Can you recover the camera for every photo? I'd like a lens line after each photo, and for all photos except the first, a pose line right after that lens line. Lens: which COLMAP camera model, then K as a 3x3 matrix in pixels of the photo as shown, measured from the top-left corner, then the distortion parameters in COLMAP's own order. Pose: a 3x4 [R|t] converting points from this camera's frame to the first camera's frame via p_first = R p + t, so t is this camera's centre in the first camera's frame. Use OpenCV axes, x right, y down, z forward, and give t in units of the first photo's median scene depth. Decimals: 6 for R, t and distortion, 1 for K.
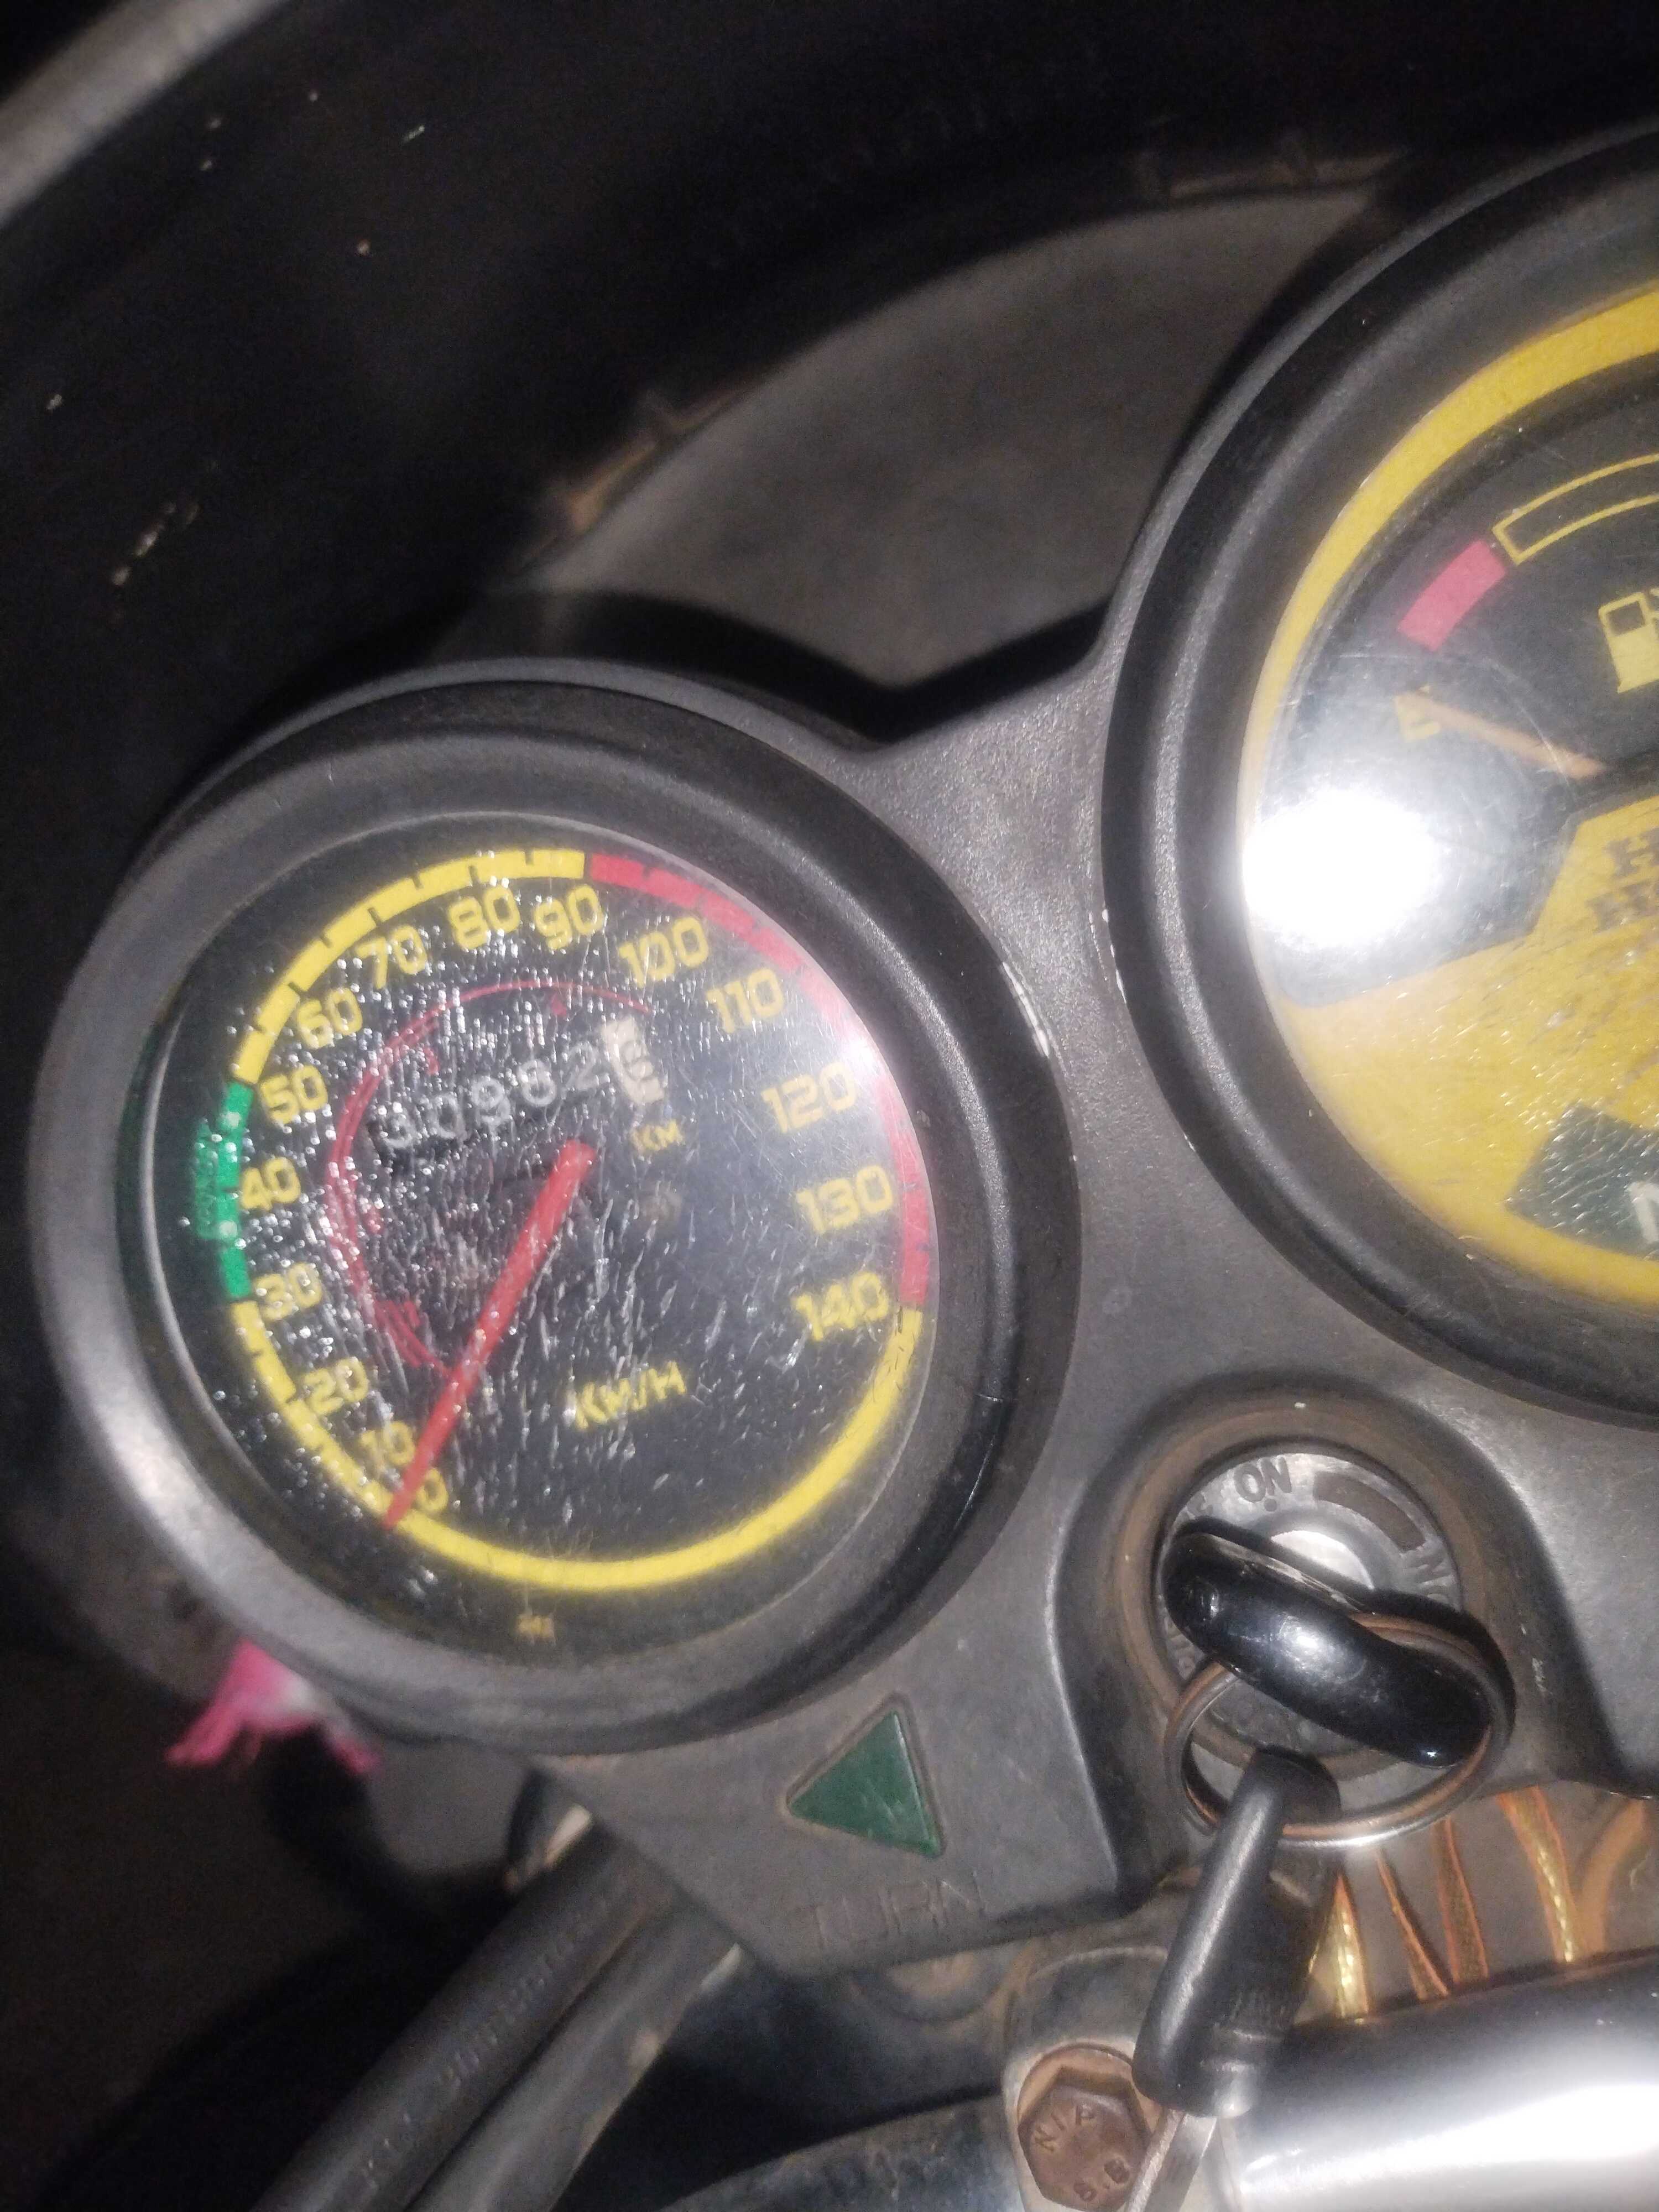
lens RADIAL K [[1682.7, 0, 852.9], [0, 1682.7, 1117.5], [0, 0, 1]] dist [0.033977, -0.101212]
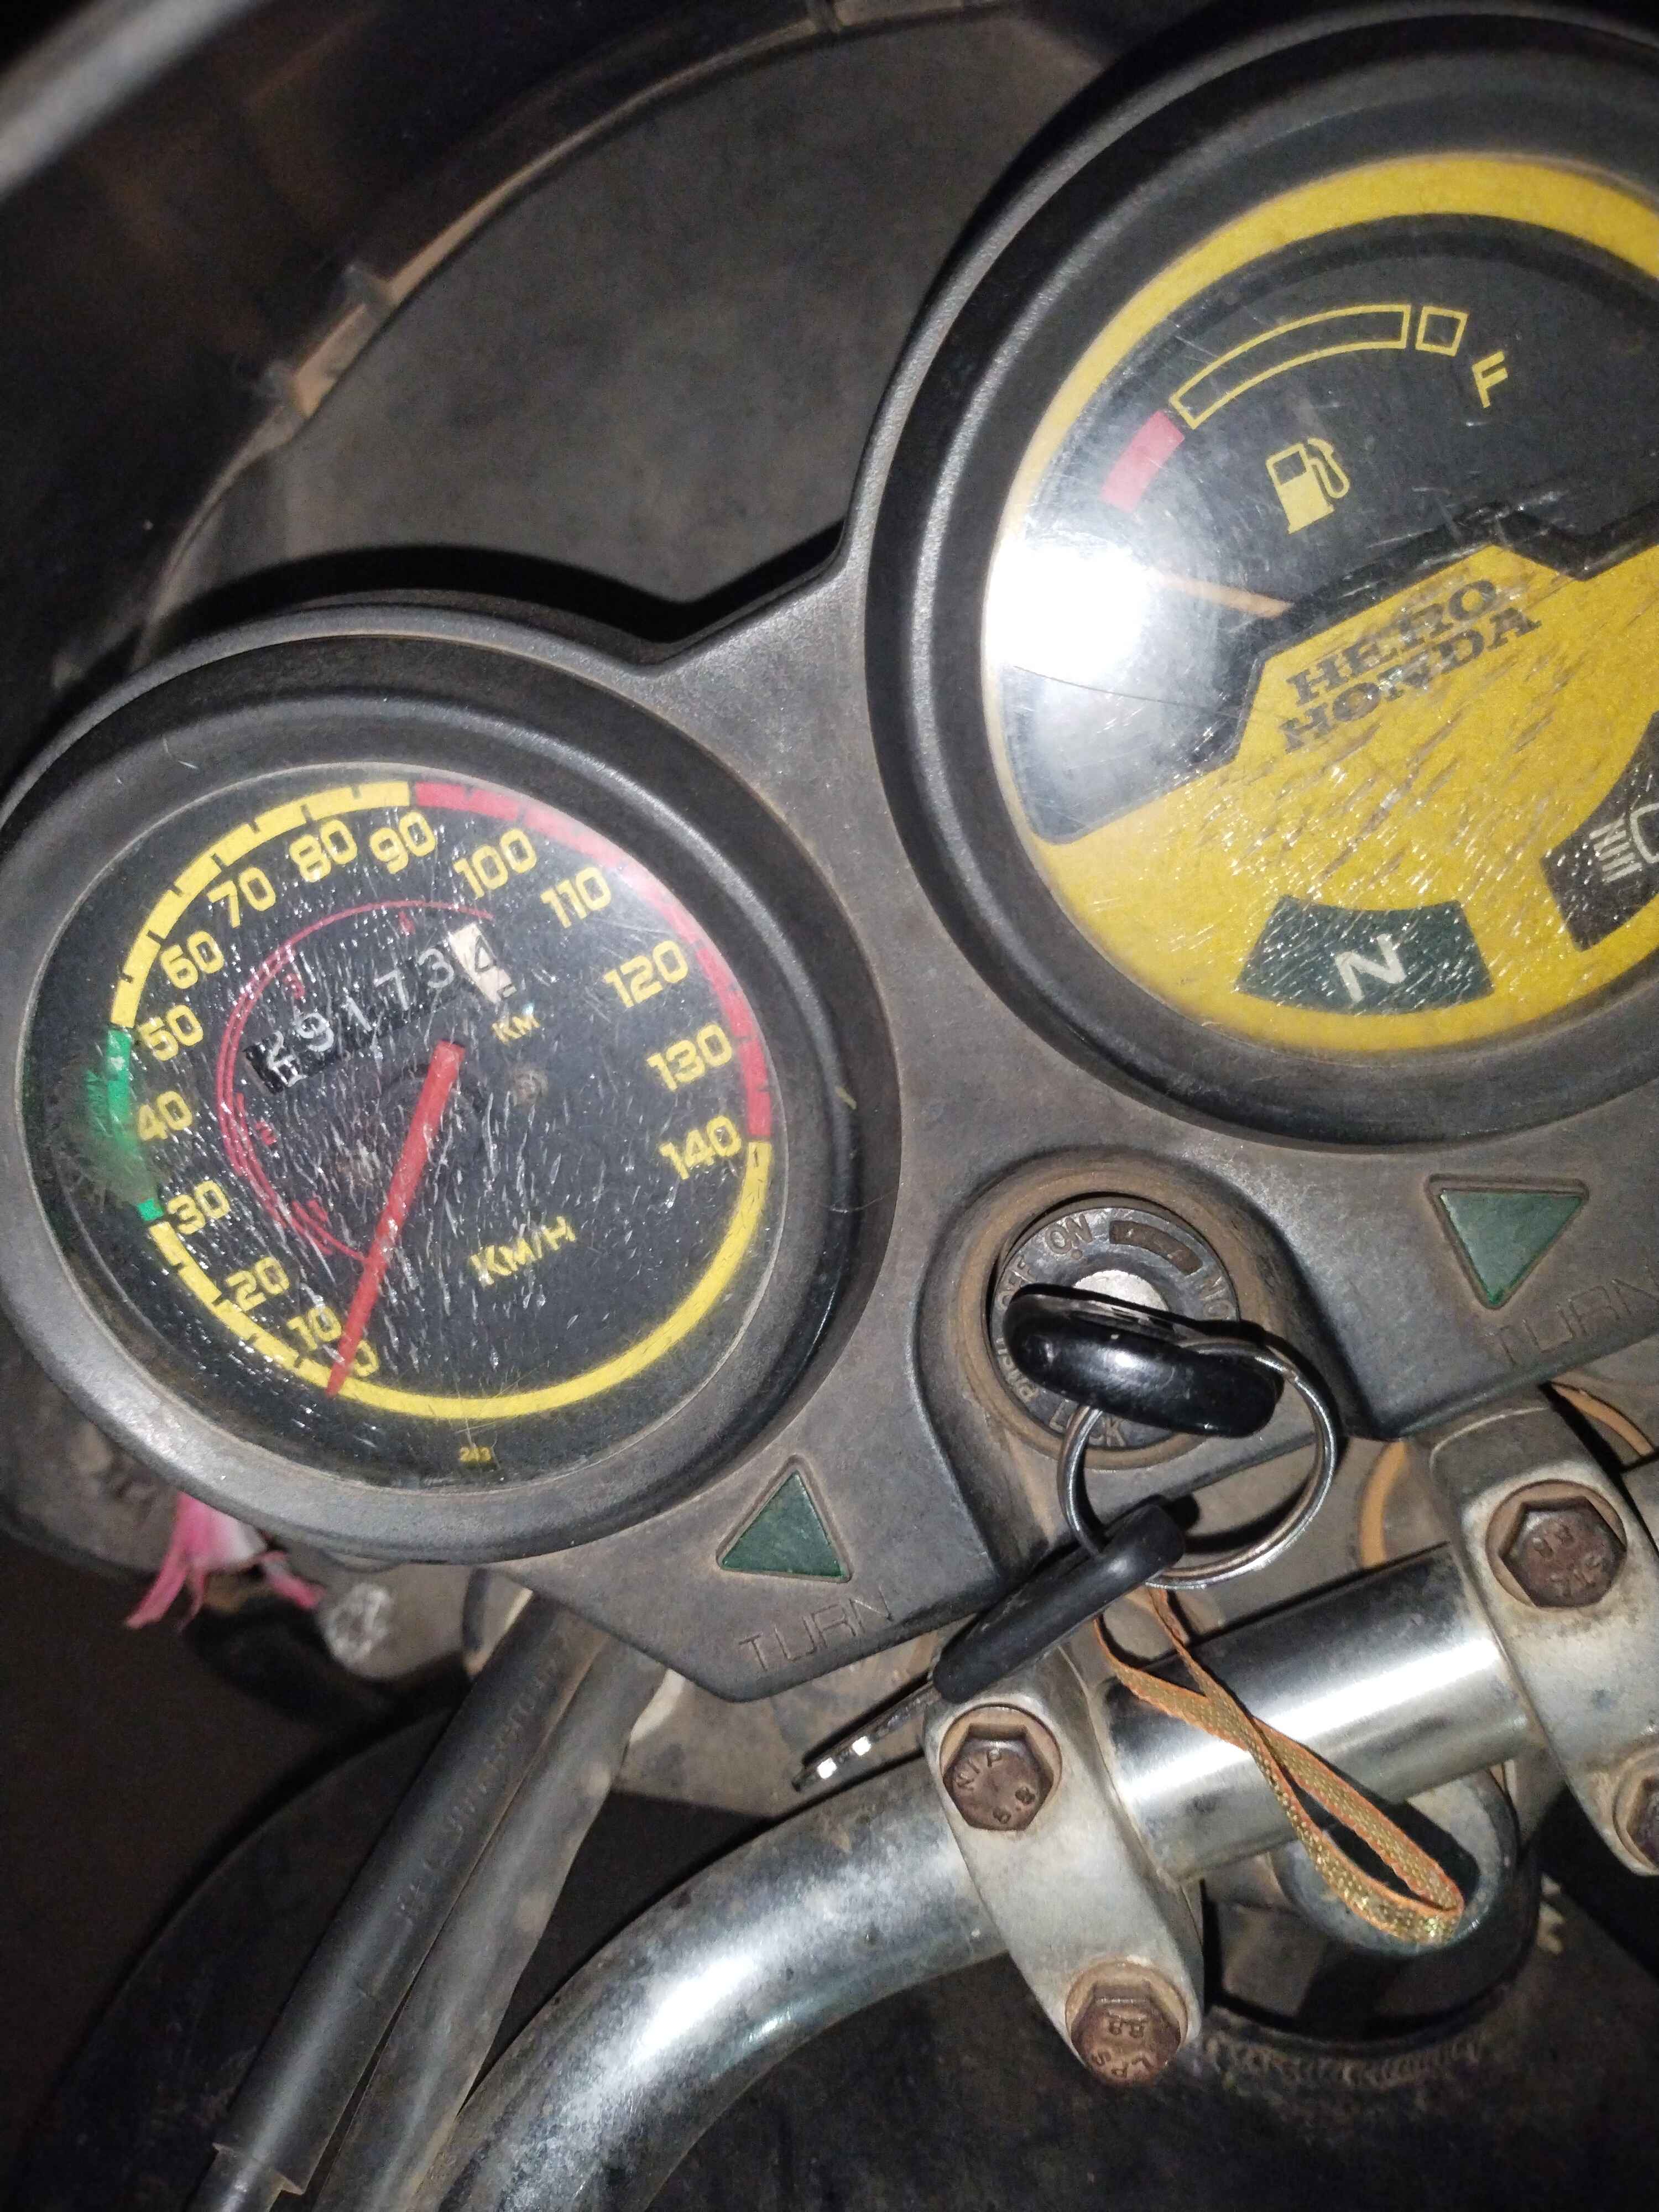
lens RADIAL K [[1682.7, 0, 839.2], [0, 1682.7, 1106.5], [0, 0, 1]] dist [0.033977, -0.101212]
pose [[0.982304, -0.152137, 0.109237, -0.035604], [0.135574, 0.979993, 0.145720, -0.072065], [-0.129221, -0.128332, 0.983277, -0.145052]]
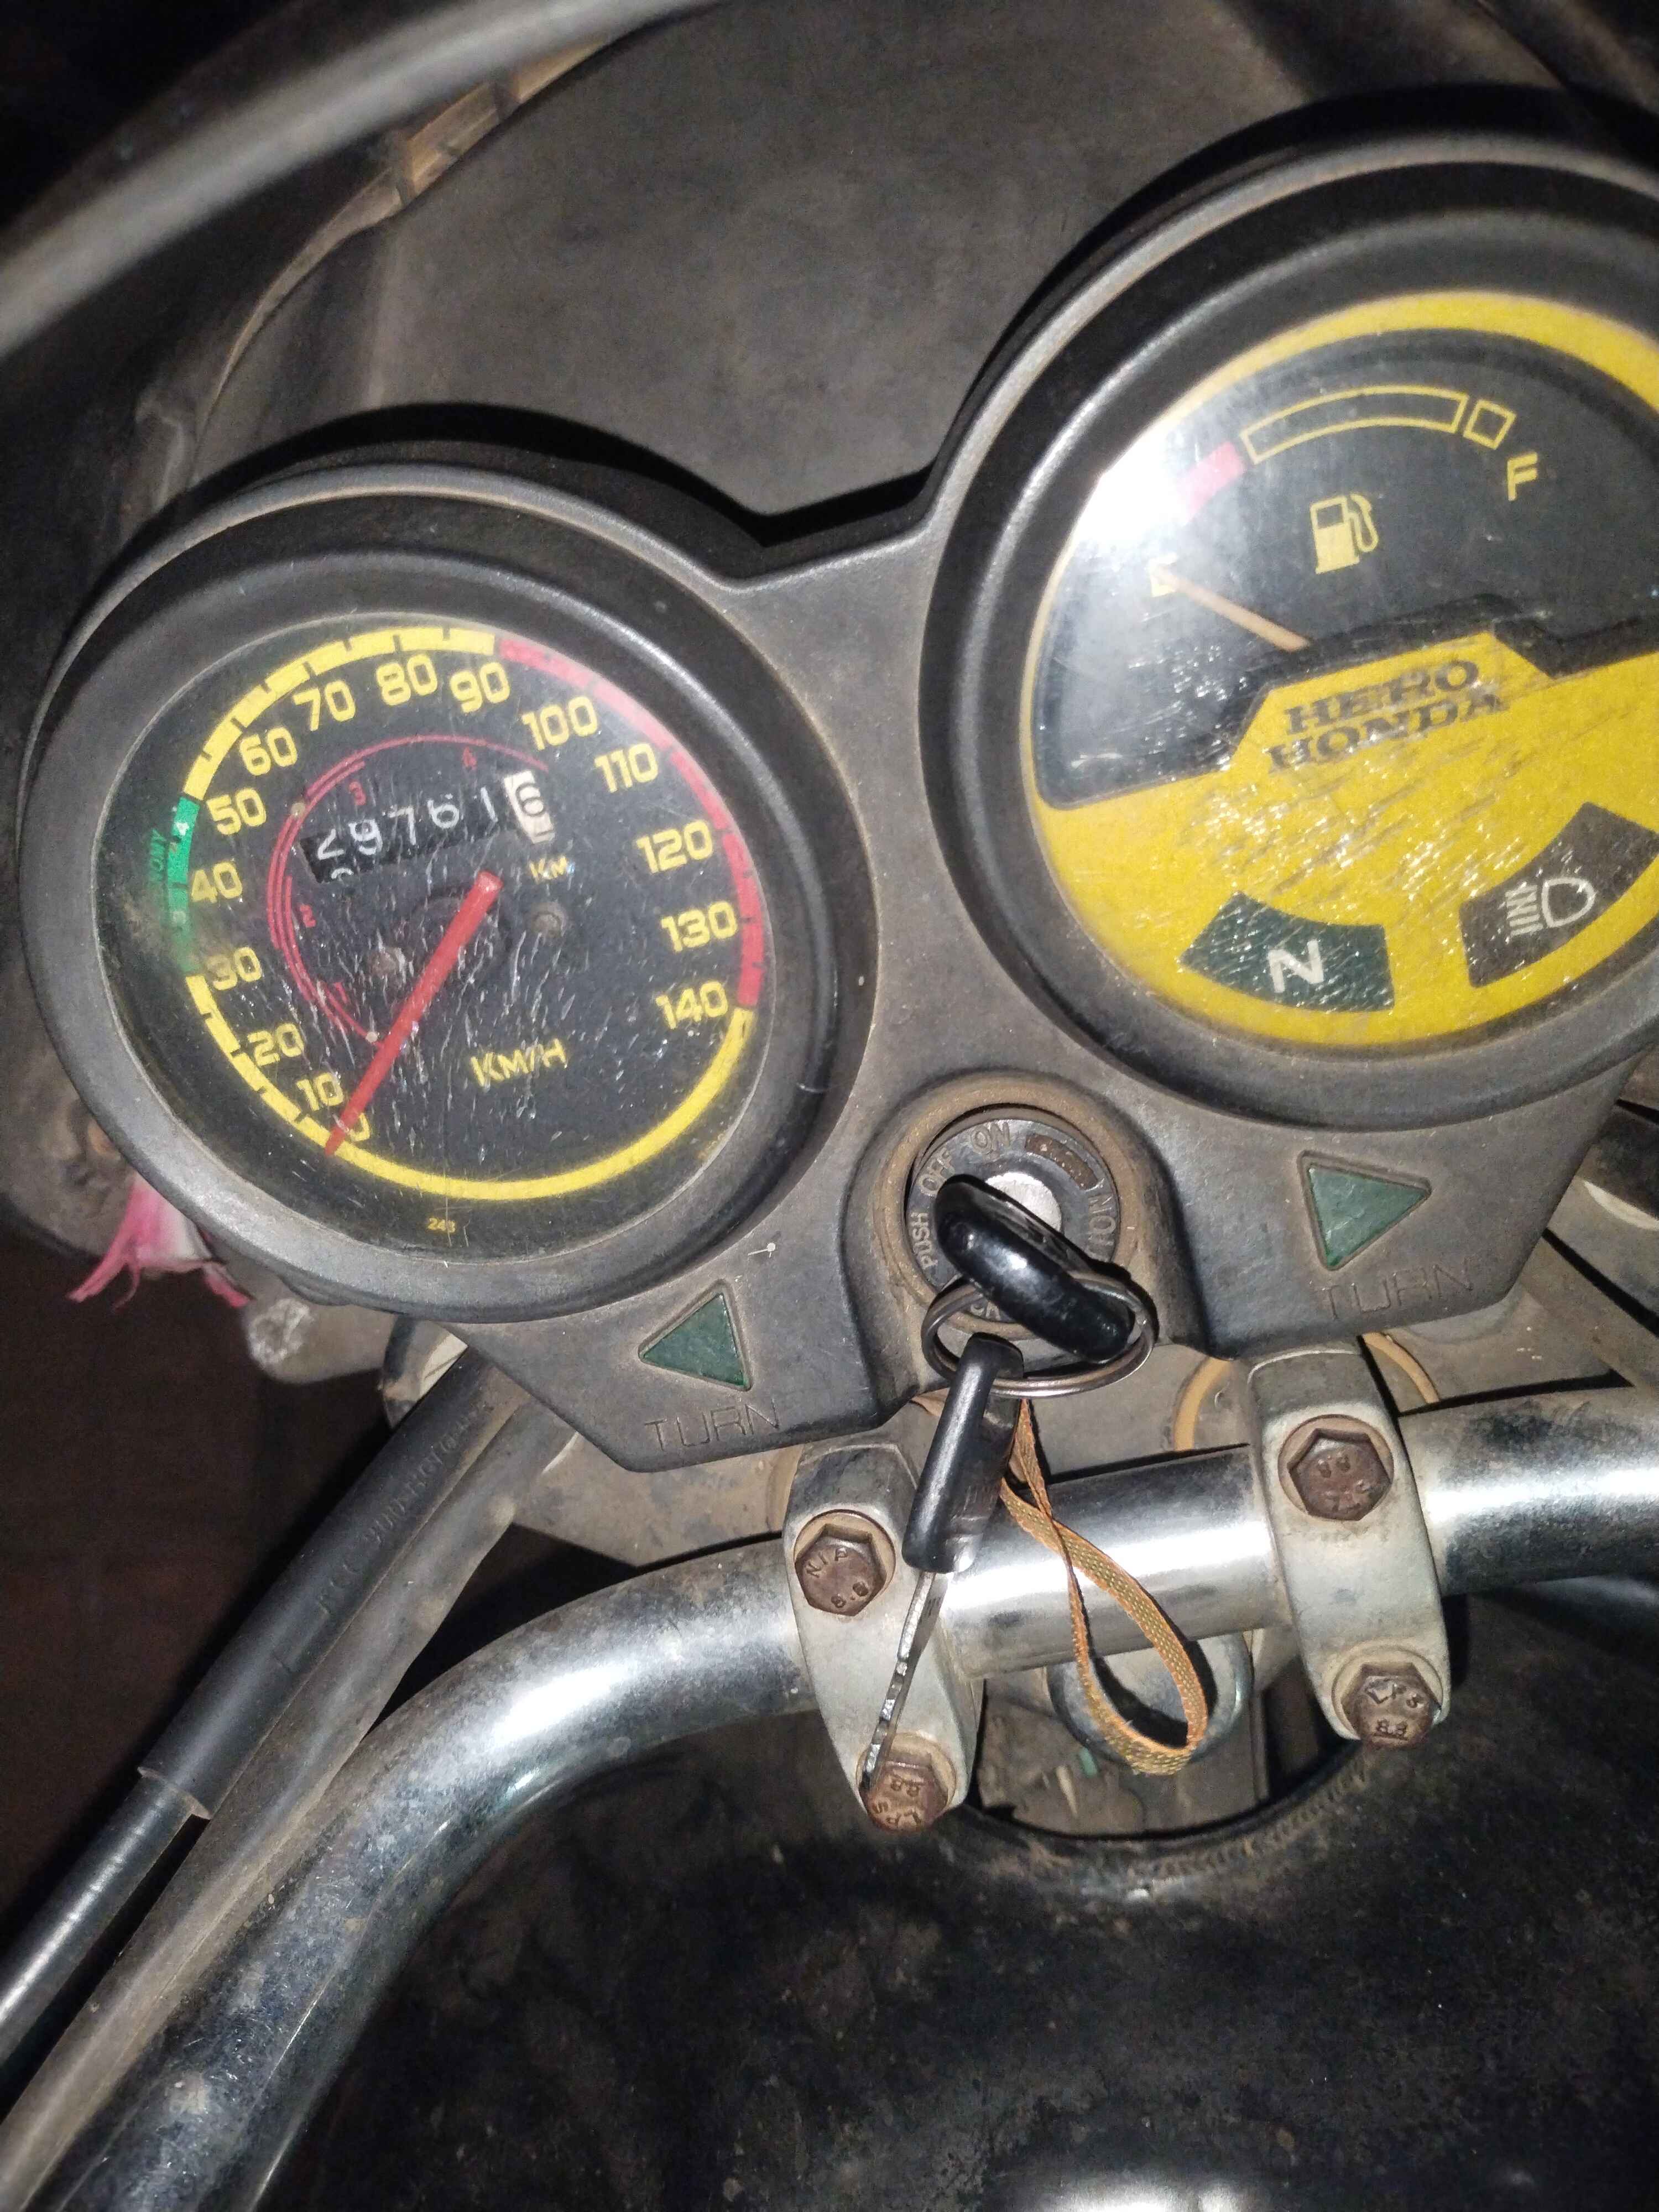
lens RADIAL K [[1682.7, 0, 833.1], [0, 1682.7, 1109.2], [0, 0, 1]] dist [0.033977, -0.101212]
pose [[0.986973, 0.019498, 0.159699, -0.106892], [-0.063595, 0.959071, 0.275933, -0.180237], [-0.147782, -0.282494, 0.947817, -0.280332]]
